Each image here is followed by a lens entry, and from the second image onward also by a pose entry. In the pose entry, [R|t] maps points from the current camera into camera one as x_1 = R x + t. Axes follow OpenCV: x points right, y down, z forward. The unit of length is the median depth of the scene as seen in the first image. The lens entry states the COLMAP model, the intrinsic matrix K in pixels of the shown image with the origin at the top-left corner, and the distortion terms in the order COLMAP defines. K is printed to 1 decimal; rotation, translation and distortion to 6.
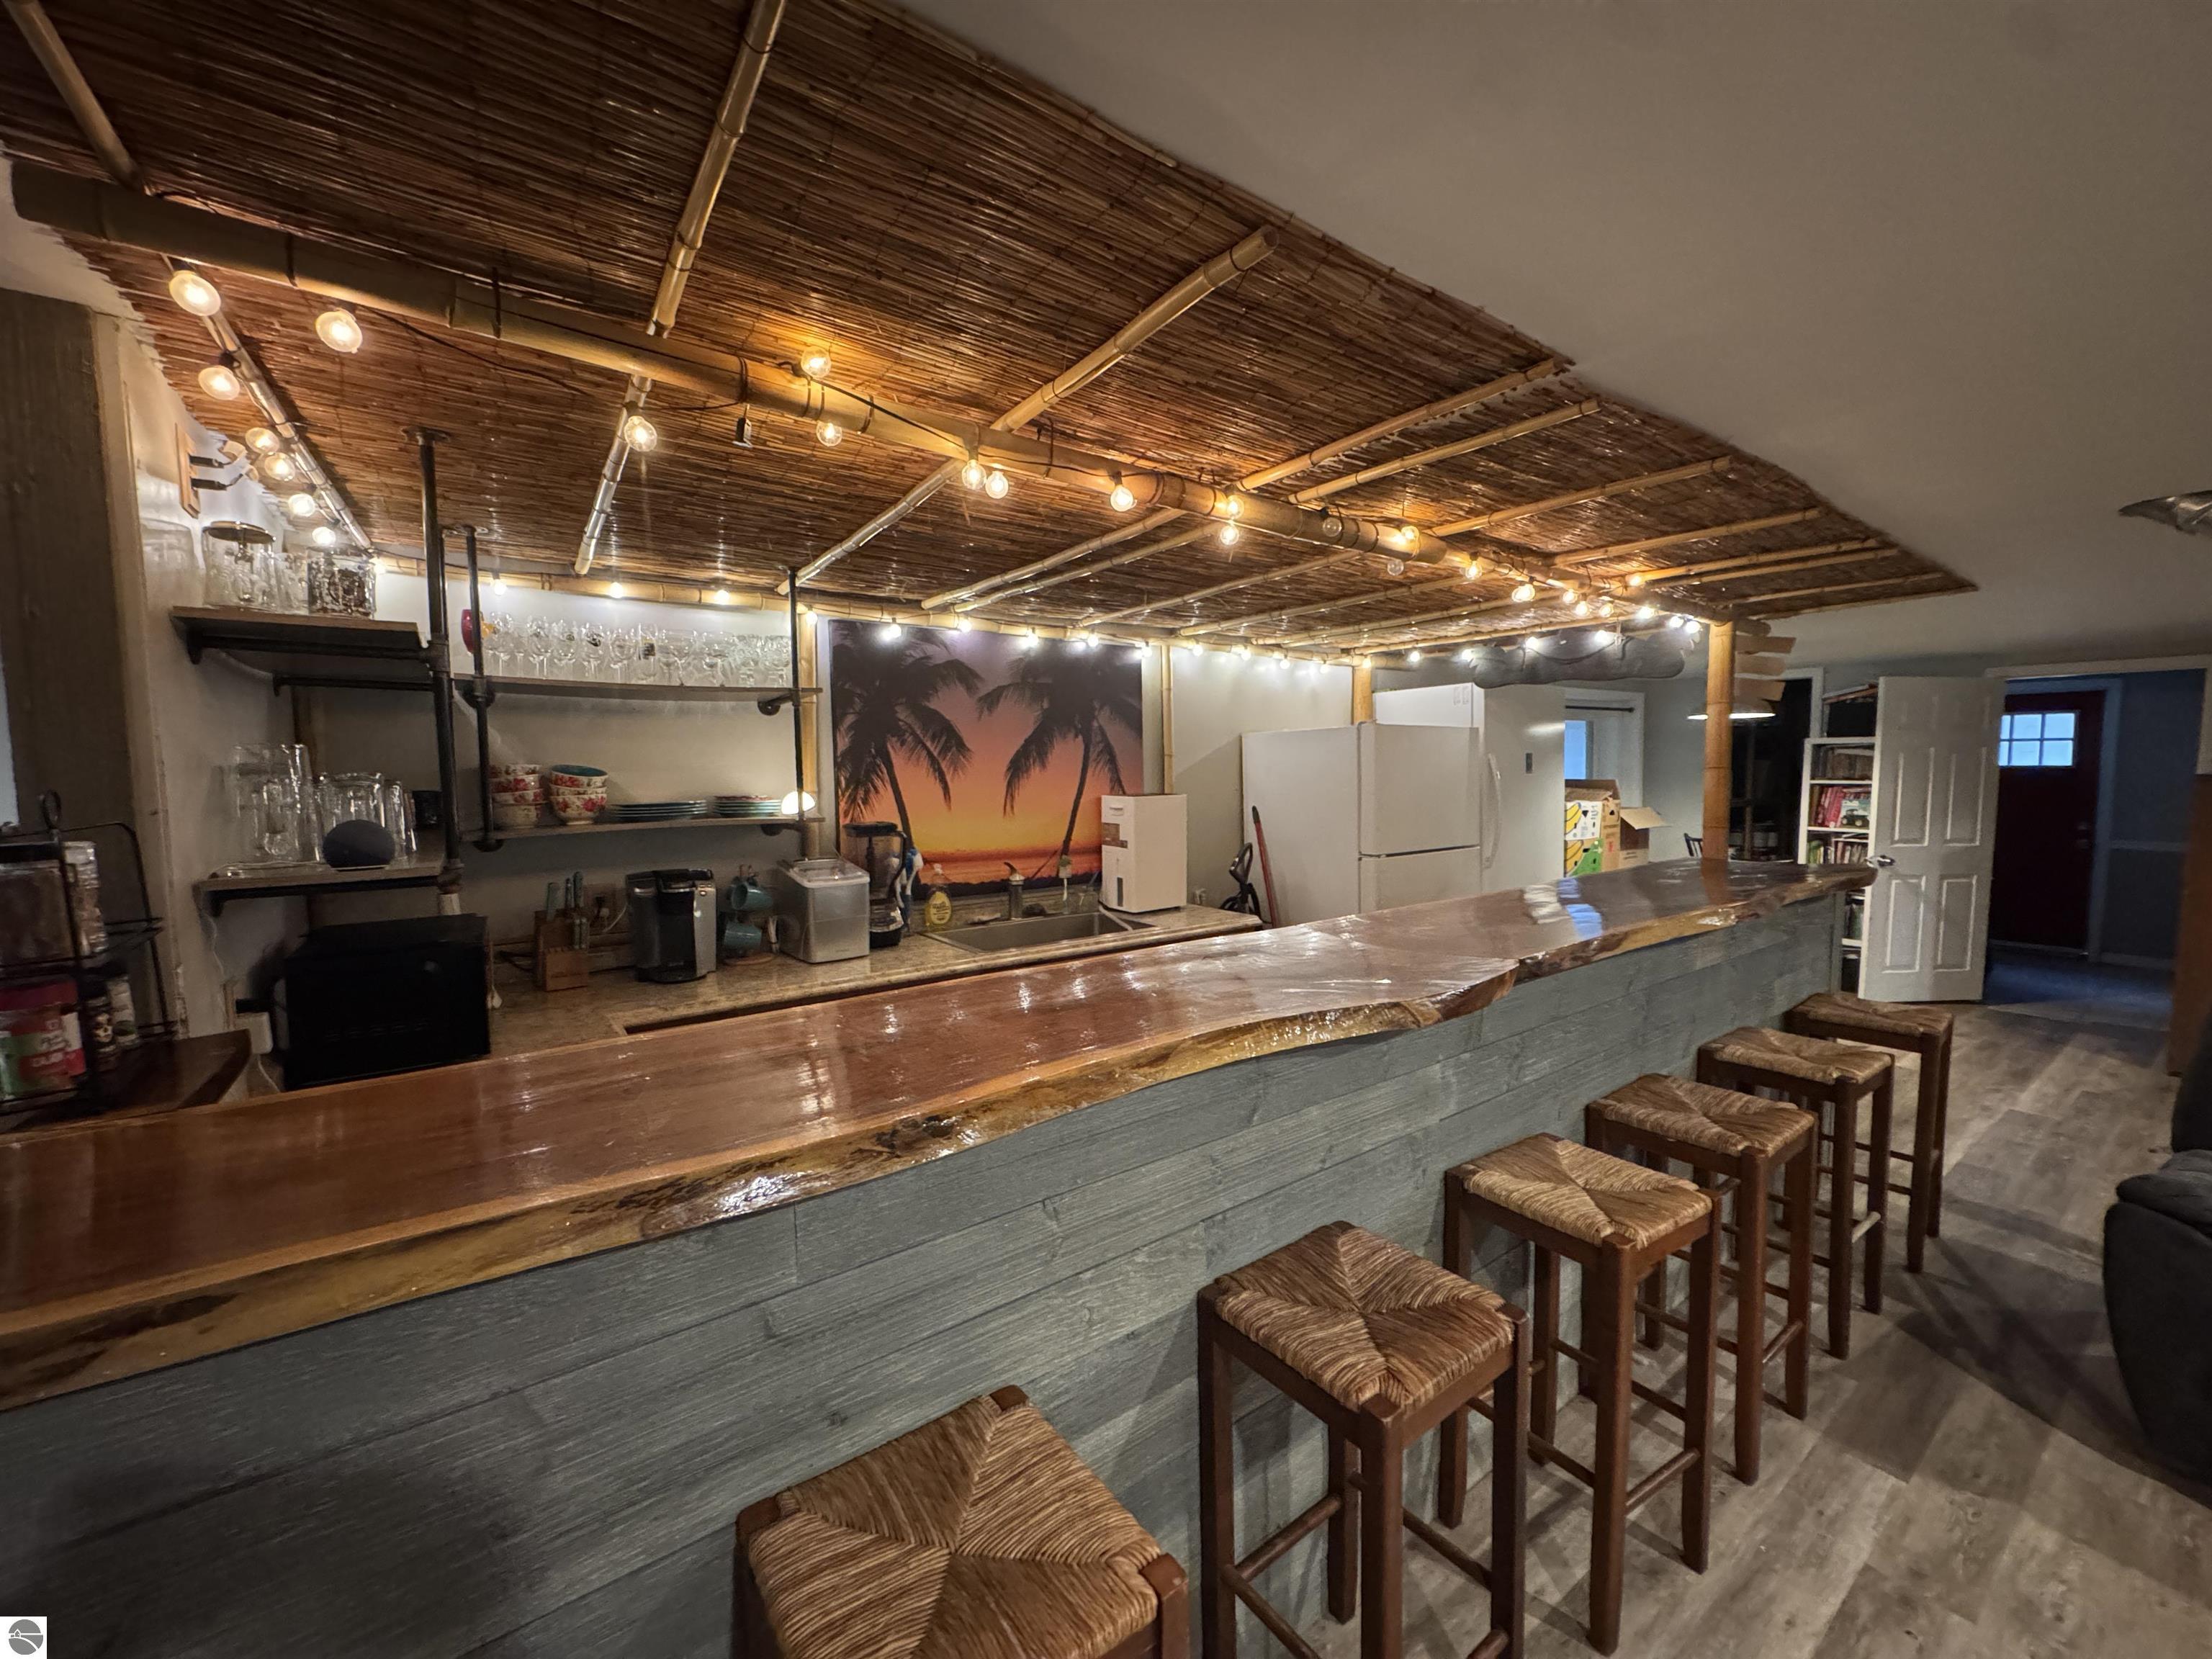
lens RADIAL K [[880.6, 0, 1101.8], [0, 880.6, 827.6], [0, 0, 1]] dist [-0.003338, 0.000385]
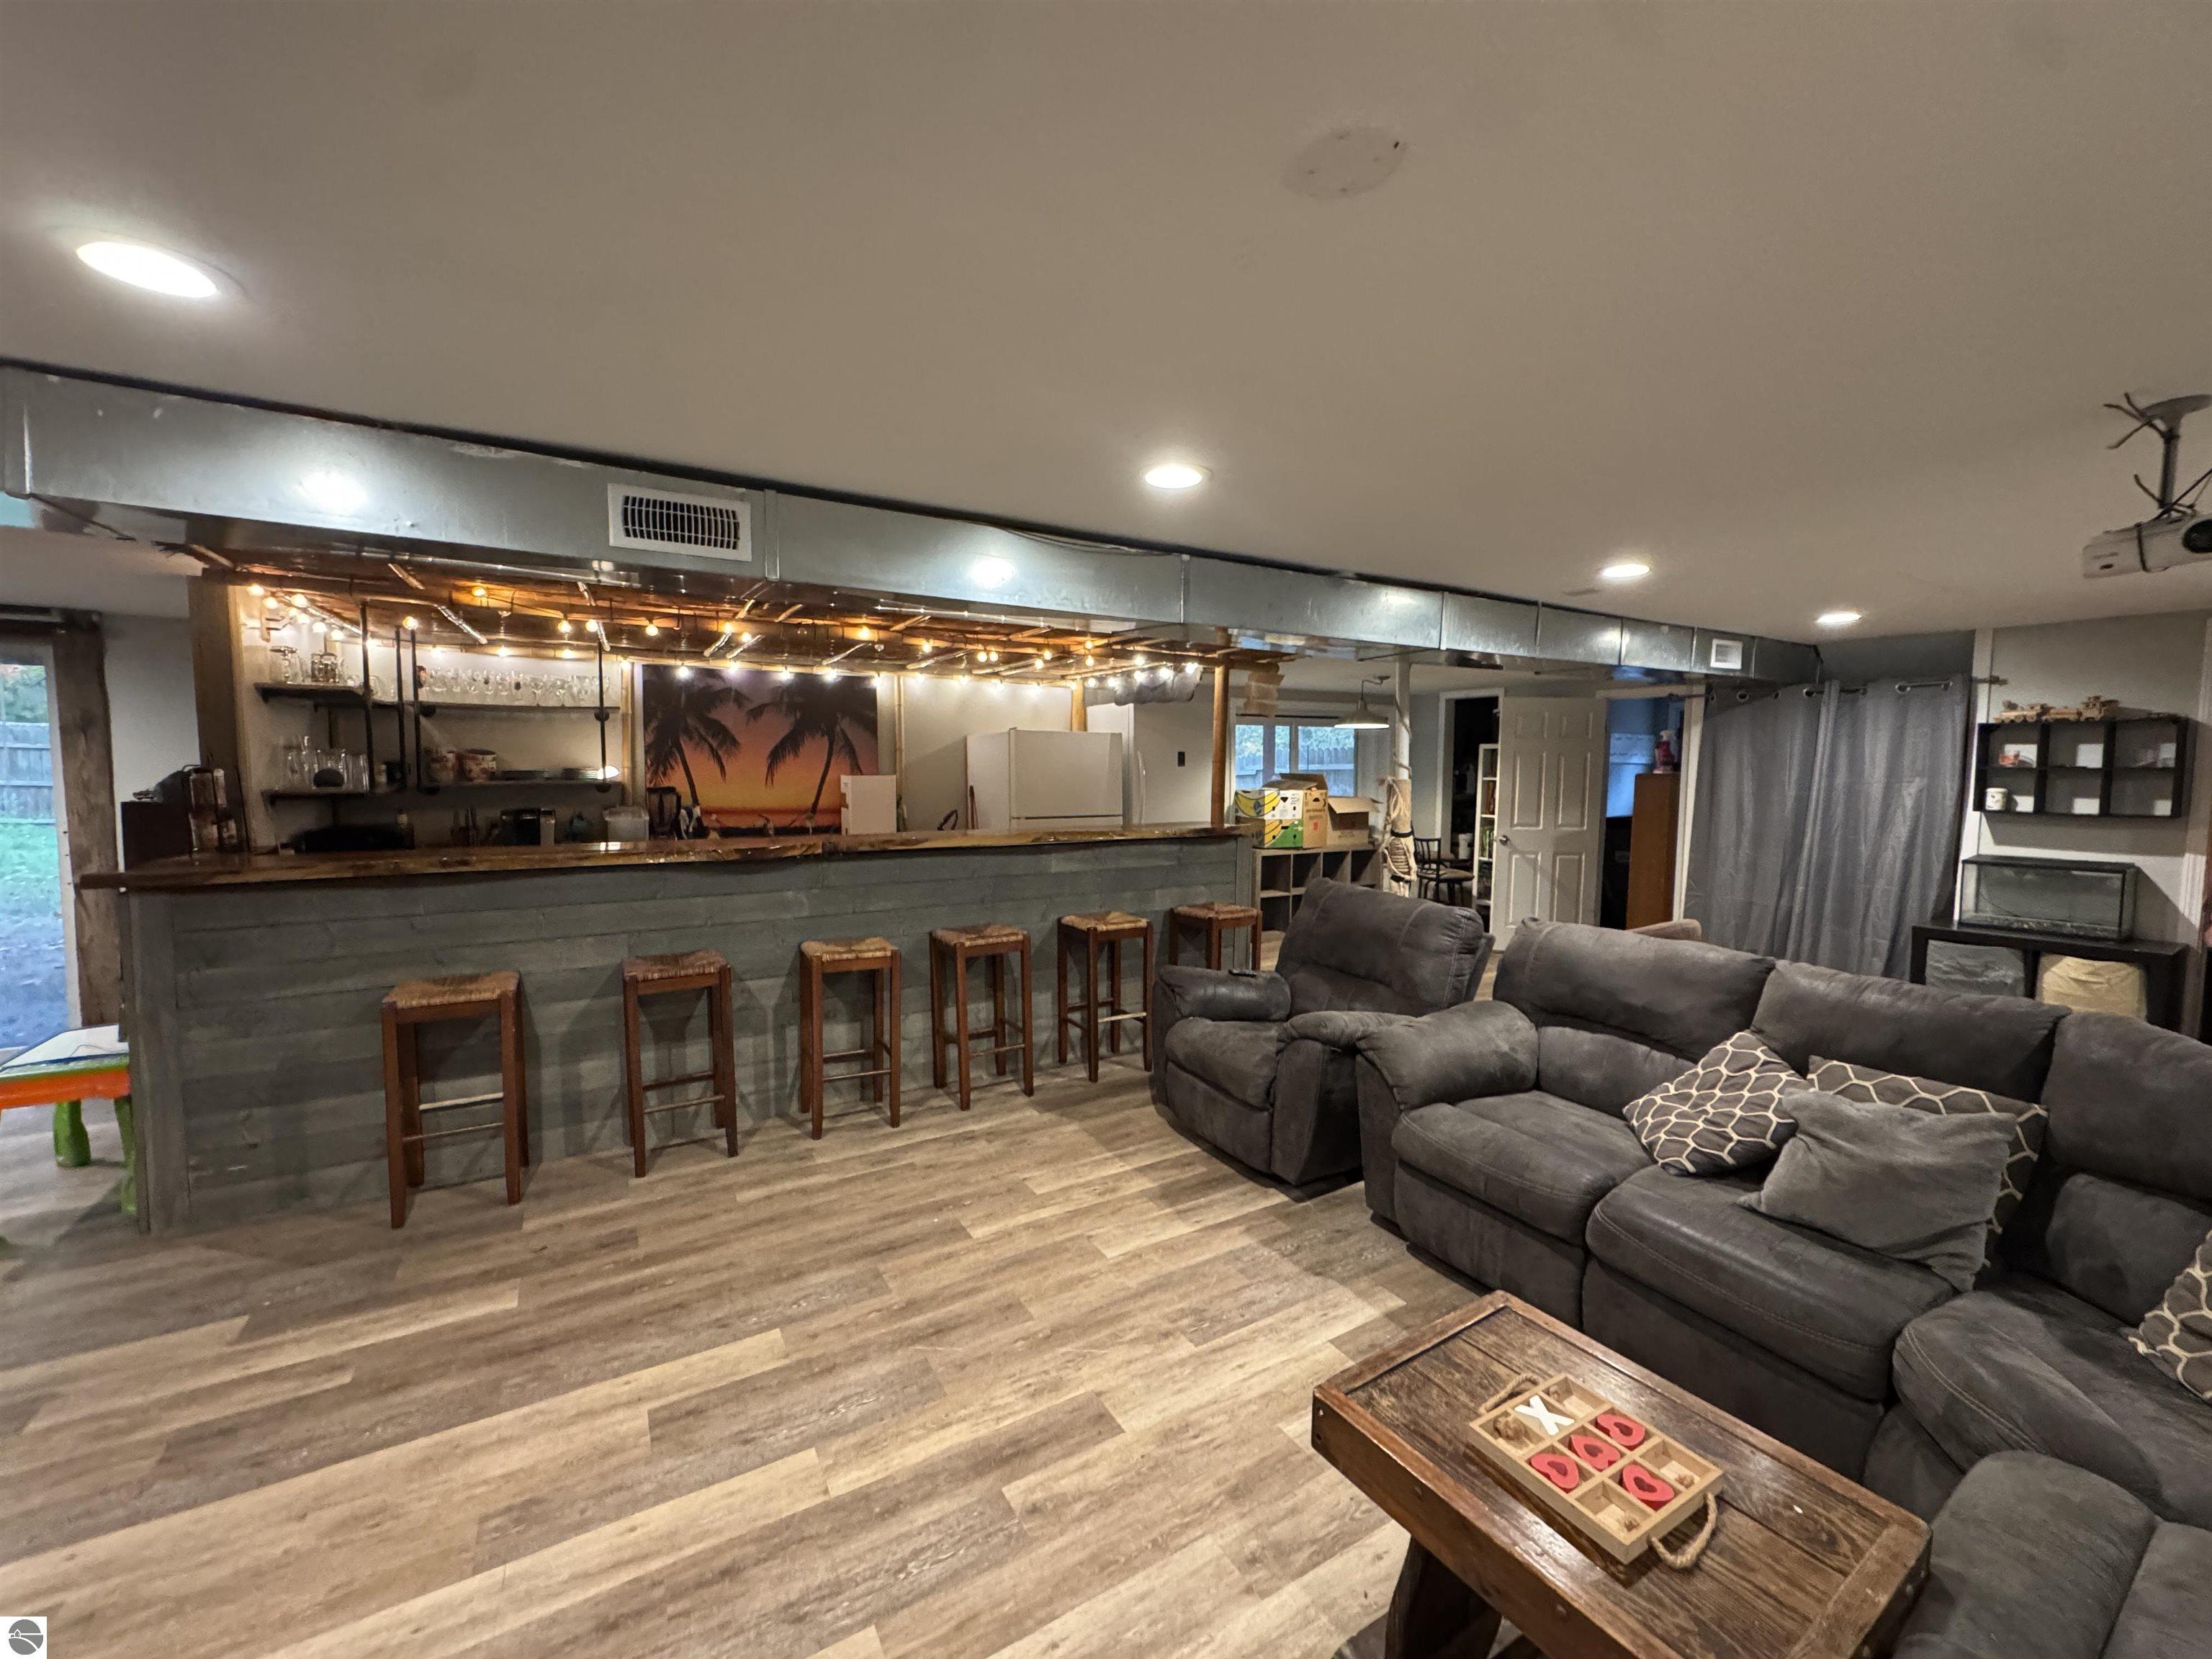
lens RADIAL K [[880.6, 0, 1101.8], [0, 880.6, 827.6], [0, 0, 1]] dist [-0.003338, 0.000385]
pose [[0.995285, 0.021229, -0.094638, 0.617542], [-0.021135, 0.999775, 0.001996, 0.043567], [0.094659, 0.000014, 0.995510, -0.493544]]
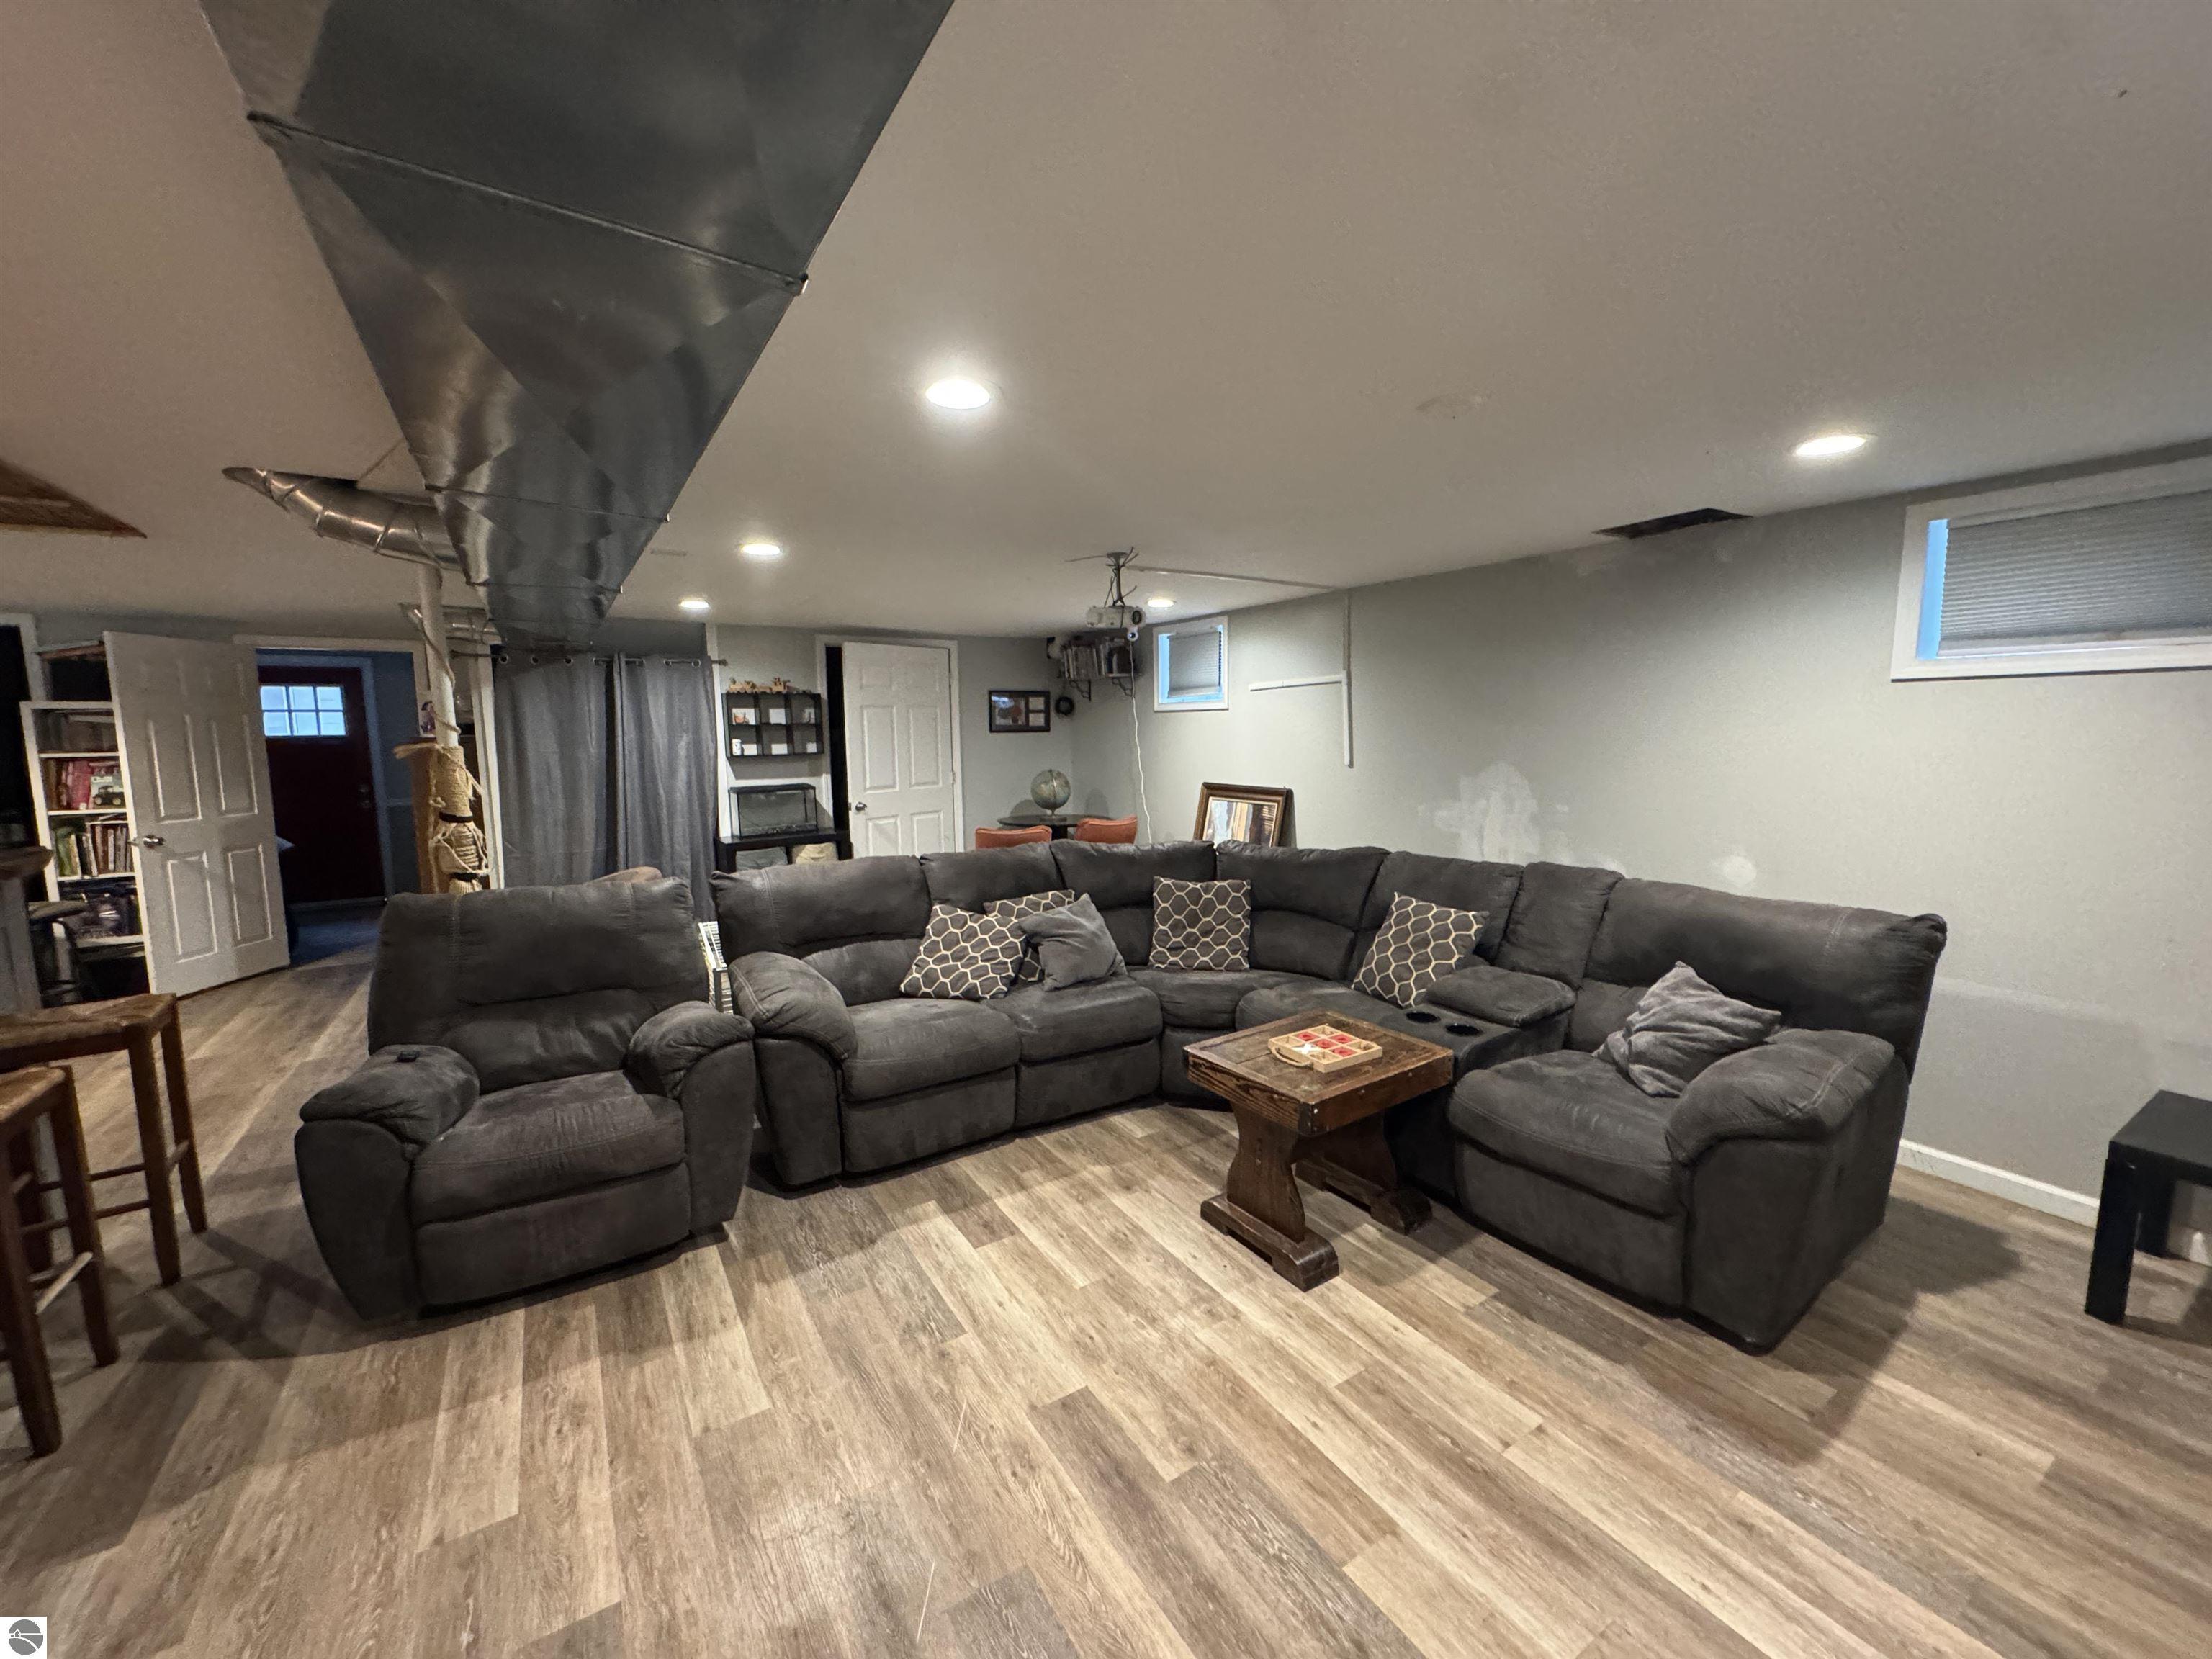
lens RADIAL K [[882.1, 0, 1104.2], [0, 882.1, 825.9], [0, 0, 1]] dist [-0.003262, -0.000463]
pose [[0.064193, -0.109005, 0.991966, 0.099733], [0.085355, 0.990974, 0.103372, 0.018676], [-0.994281, 0.078033, 0.072918, -0.041604]]
